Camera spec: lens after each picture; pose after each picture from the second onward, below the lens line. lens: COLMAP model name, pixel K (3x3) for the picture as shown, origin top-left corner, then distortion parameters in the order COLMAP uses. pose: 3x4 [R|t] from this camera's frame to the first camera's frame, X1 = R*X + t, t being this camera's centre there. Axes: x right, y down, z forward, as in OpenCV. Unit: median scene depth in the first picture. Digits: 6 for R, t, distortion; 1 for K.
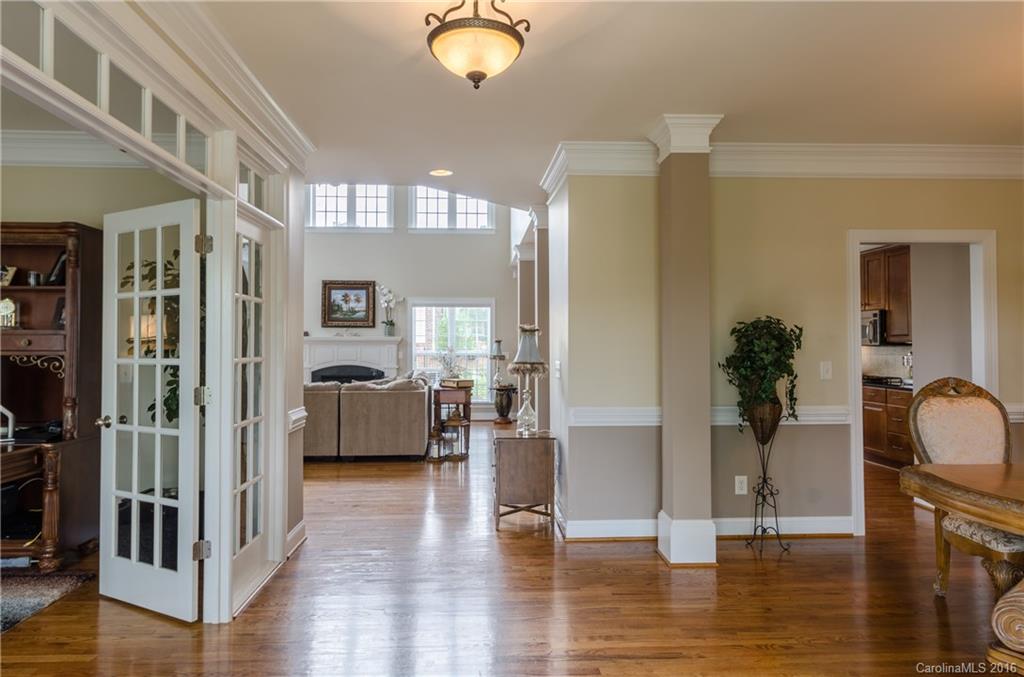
lens RADIAL K [[629.5, 0, 506.1], [0, 629.5, 336.4], [0, 0, 1]] dist [-0.008044, 0.001472]
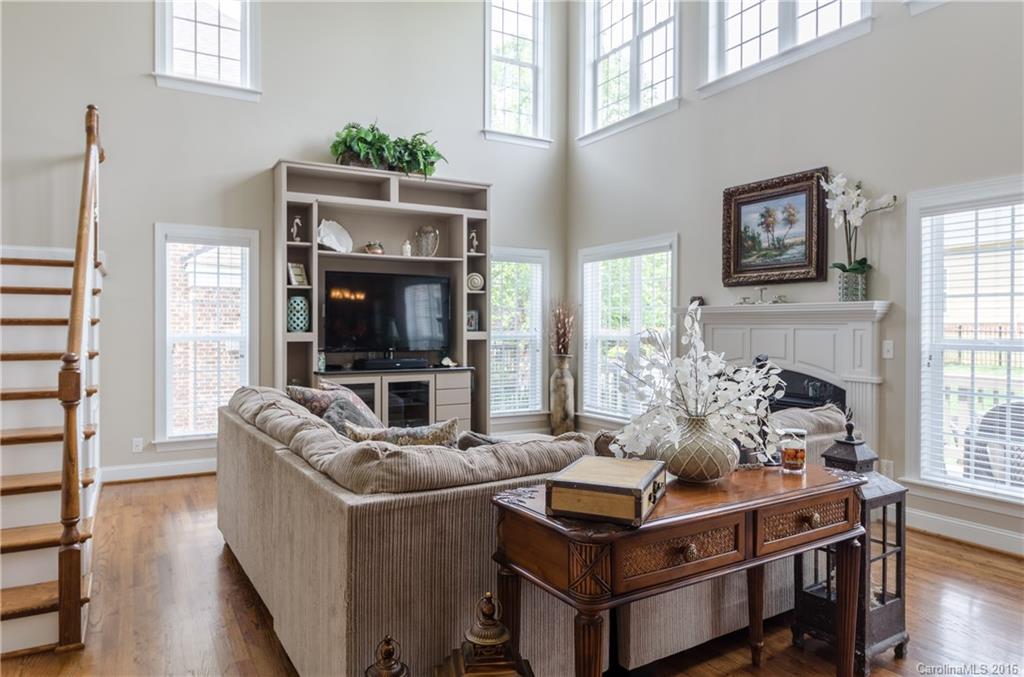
lens RADIAL K [[654.0, 0, 508.3], [0, 654.0, 331.7], [0, 0, 1]] dist [0.003455, 0.001916]
pose [[0.445731, 0.011368, -0.895095, 0.083982], [0.015802, 0.999664, 0.020564, 0.007377], [0.895027, -0.023310, 0.445402, 0.622780]]
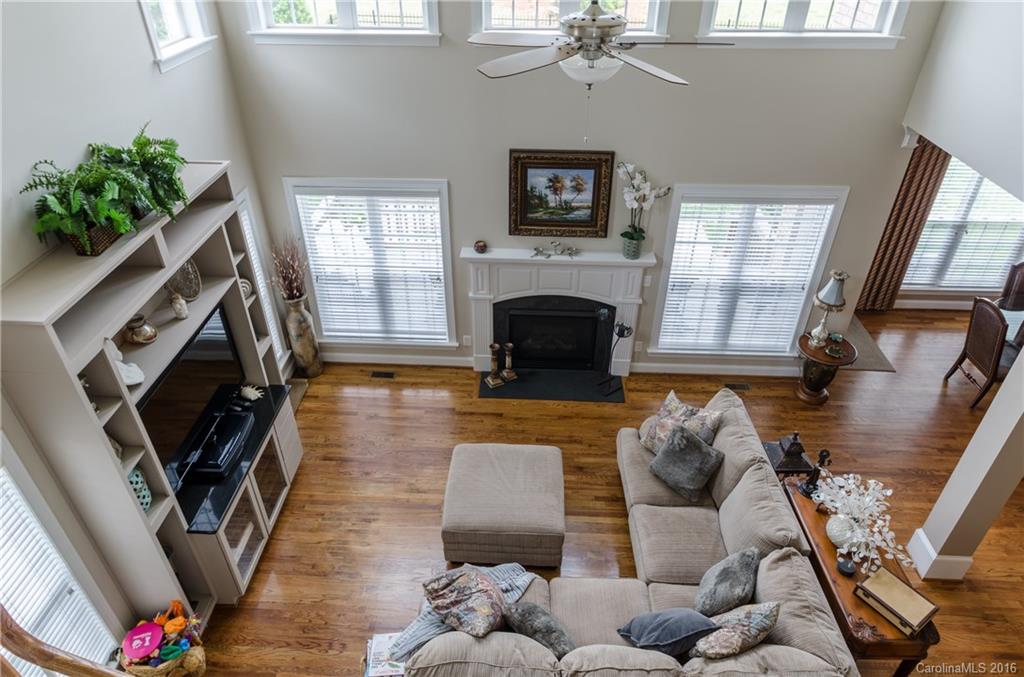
lens RADIAL K [[629.5, 0, 516.4], [0, 629.5, 335.5], [0, 0, 1]] dist [-0.008044, 0.001472]
pose [[0.995267, 0.055735, -0.079612, -0.238013], [0.000743, 0.814807, 0.579732, -0.260259], [0.097180, -0.577047, 0.810909, 0.502833]]
